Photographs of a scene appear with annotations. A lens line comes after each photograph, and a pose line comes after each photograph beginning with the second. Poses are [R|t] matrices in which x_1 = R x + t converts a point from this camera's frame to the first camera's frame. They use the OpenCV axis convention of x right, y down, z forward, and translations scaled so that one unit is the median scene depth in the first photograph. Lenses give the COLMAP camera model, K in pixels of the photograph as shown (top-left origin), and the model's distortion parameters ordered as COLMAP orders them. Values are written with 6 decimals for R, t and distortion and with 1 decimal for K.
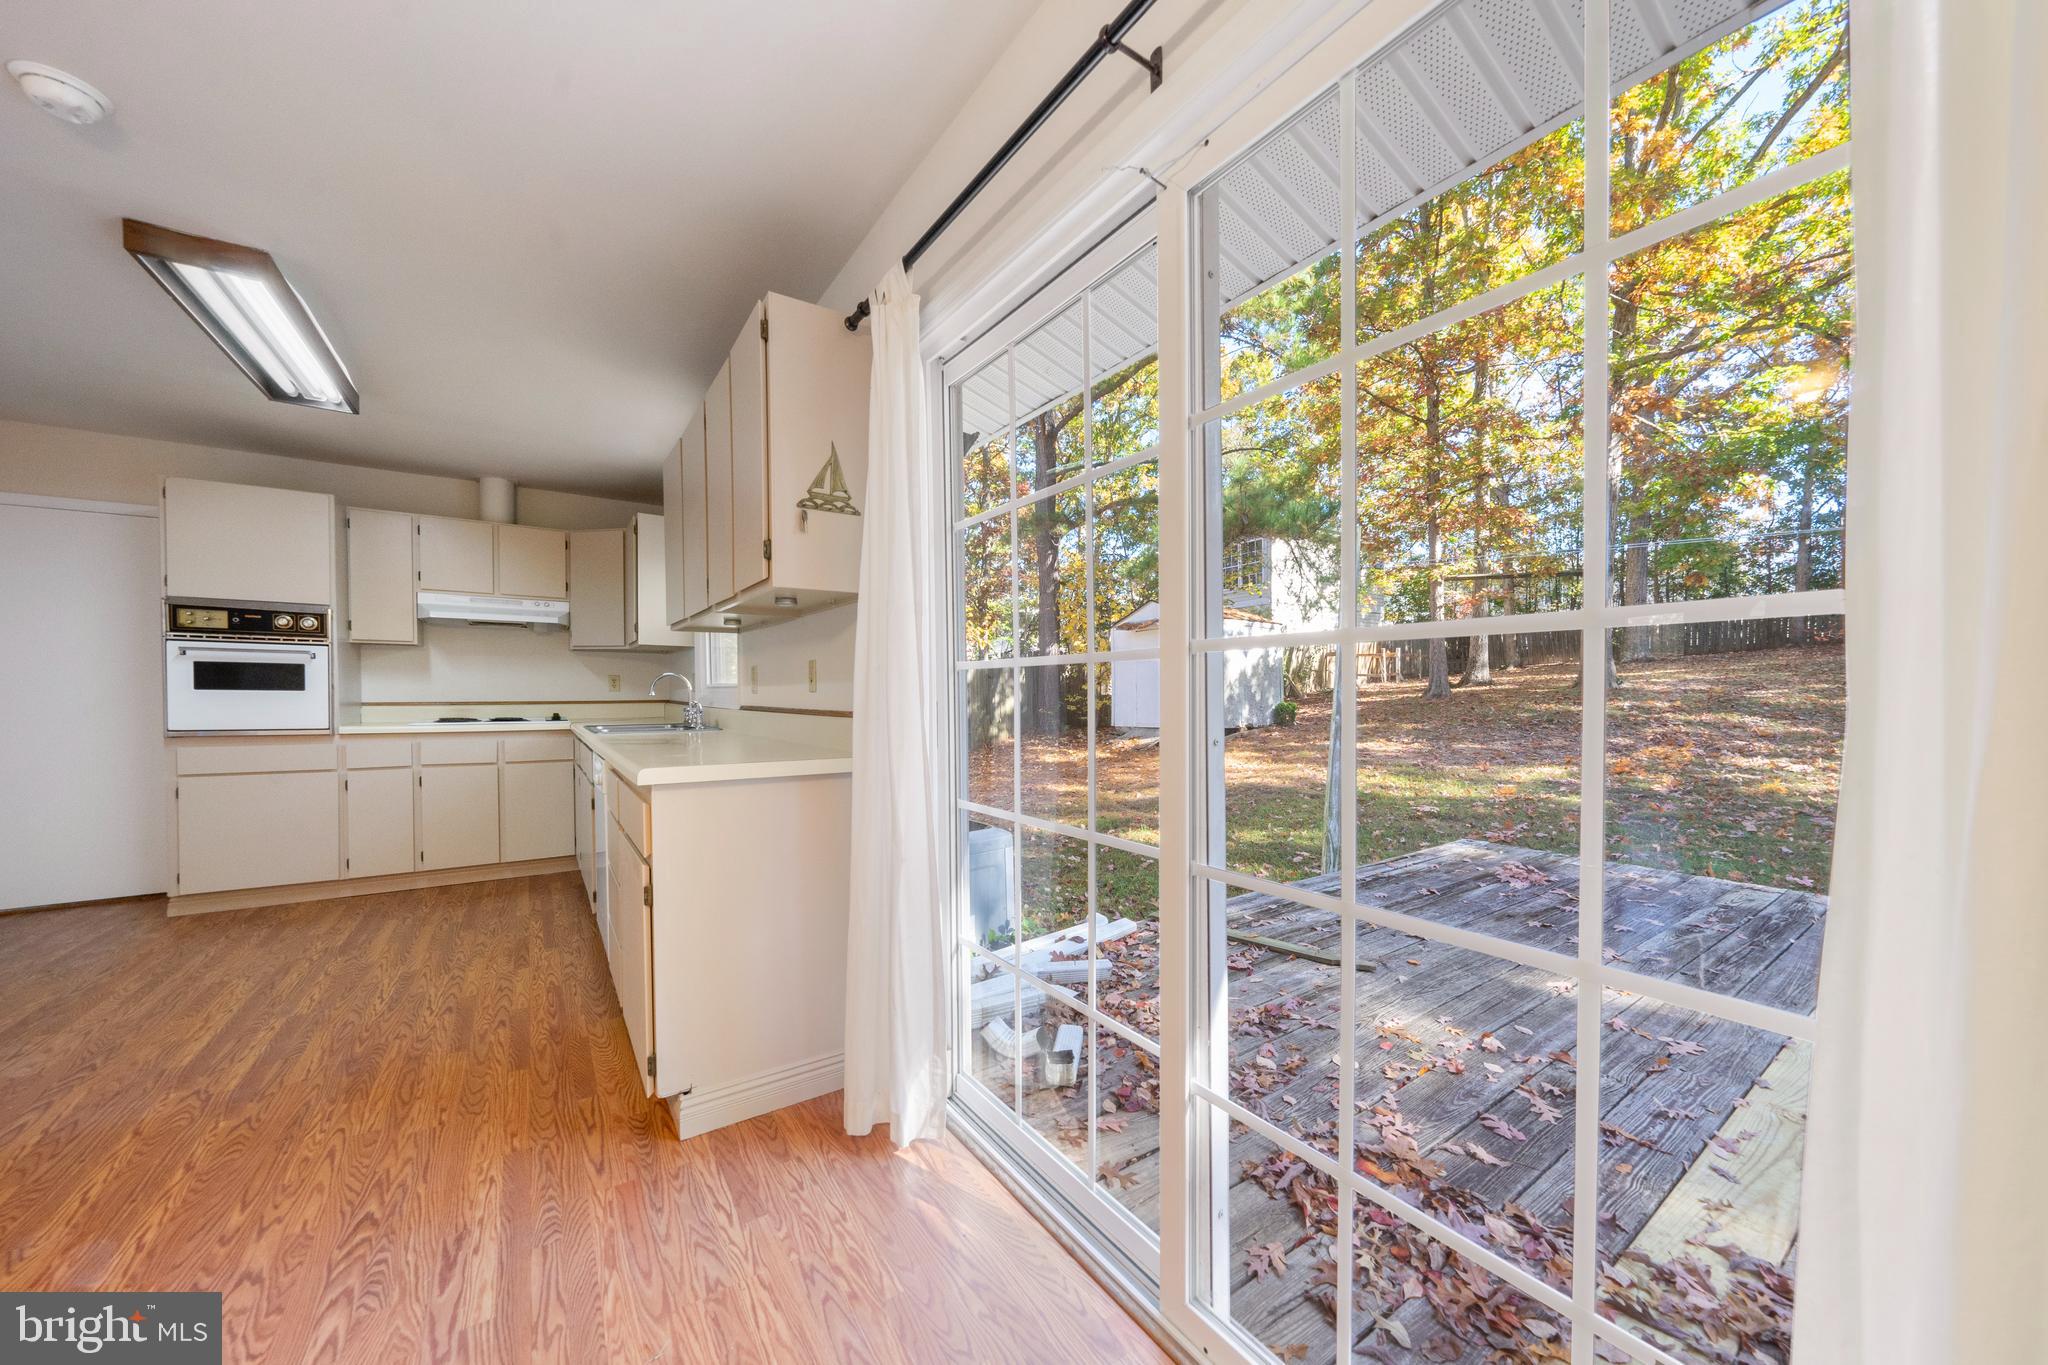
lens RADIAL K [[719.0, 0, 1017.8], [0, 719.0, 709.6], [0, 0, 1]] dist [-0.002287, 0.000103]
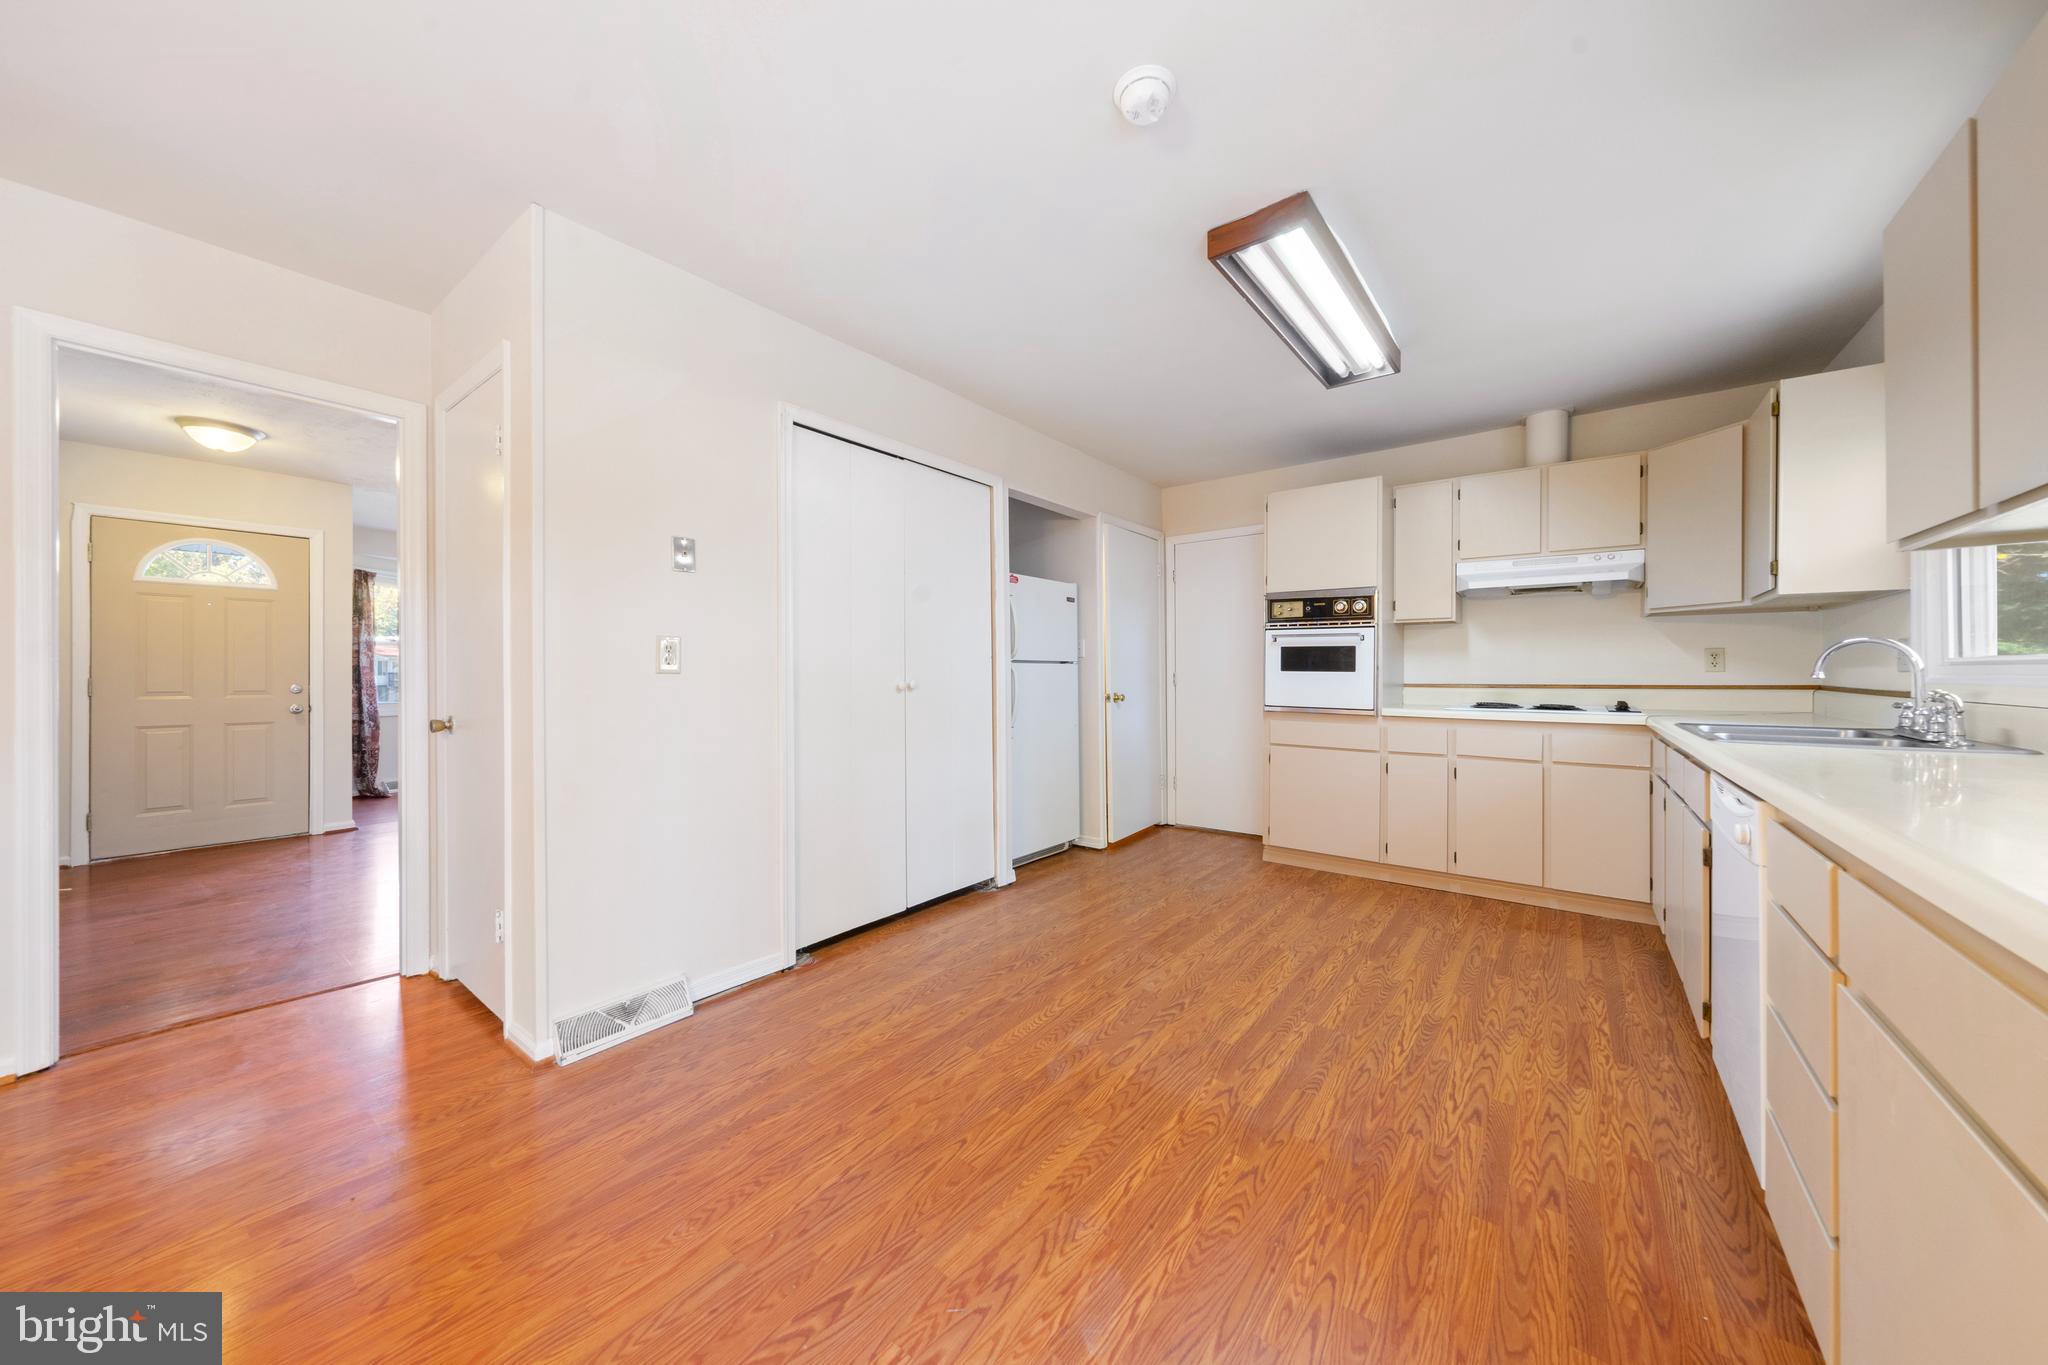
lens RADIAL K [[705.8, 0, 1021.9], [0, 705.8, 674.2], [0, 0, 1]] dist [-0.001510, -0.000126]
pose [[0.310927, 0.000823, -0.950434, -0.205395], [-0.021674, 0.999746, -0.006225, -0.007091], [0.950187, 0.022535, 0.310865, 0.262864]]
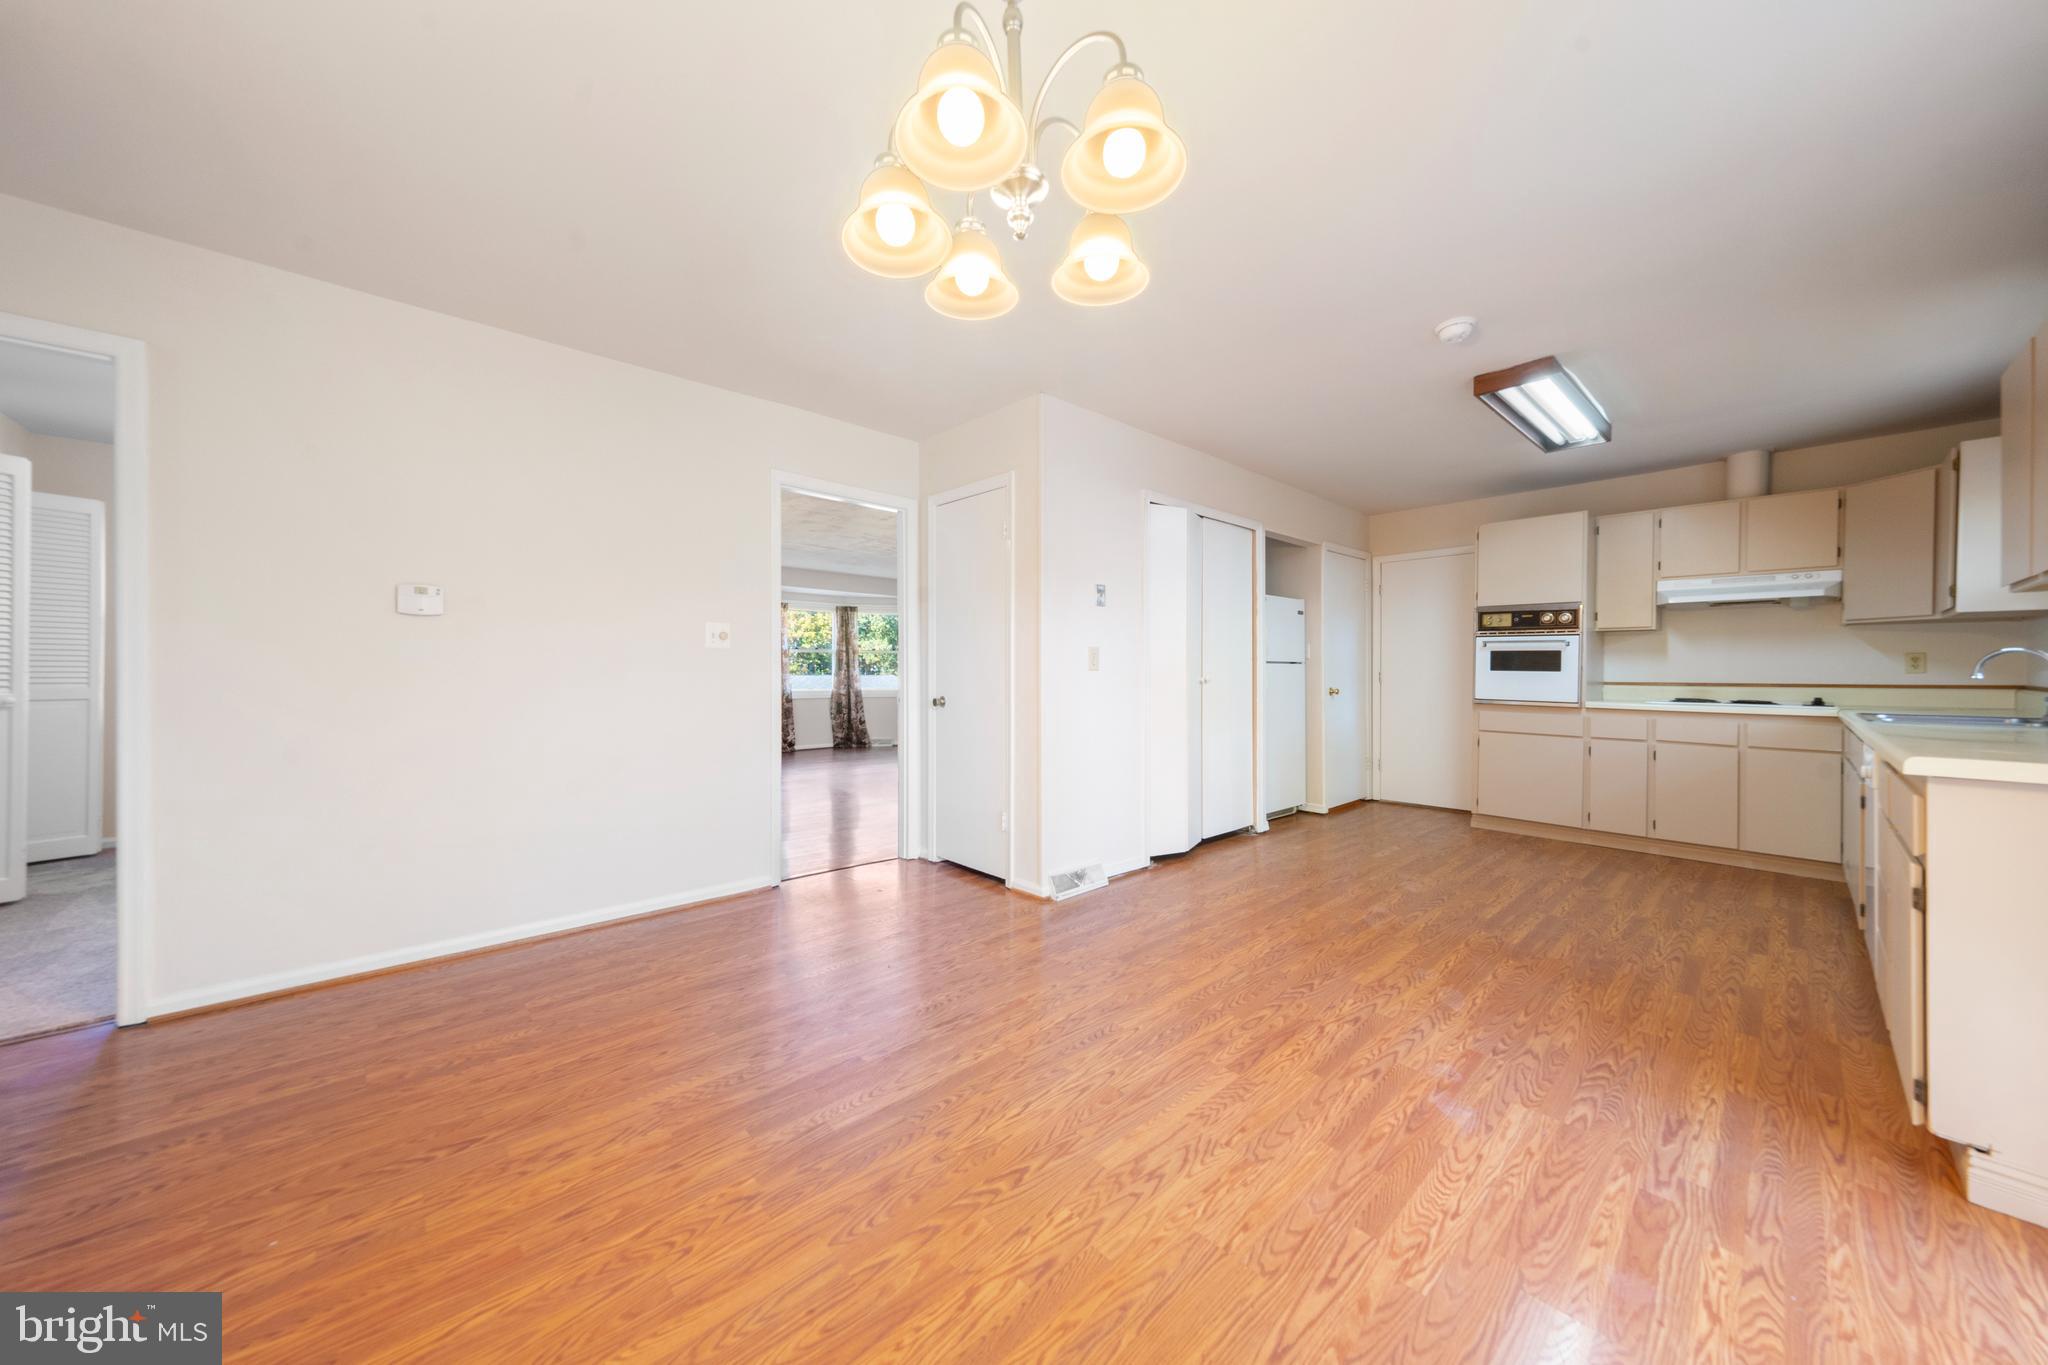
lens RADIAL K [[705.8, 0, 1021.0], [0, 705.8, 675.9], [0, 0, 1]] dist [0.008779, 0.000094]
pose [[0.147629, 0.007105, -0.989017, 0.111648], [-0.027898, 0.999606, 0.003017, 0.004334], [0.988649, 0.027146, 0.147769, -0.137833]]
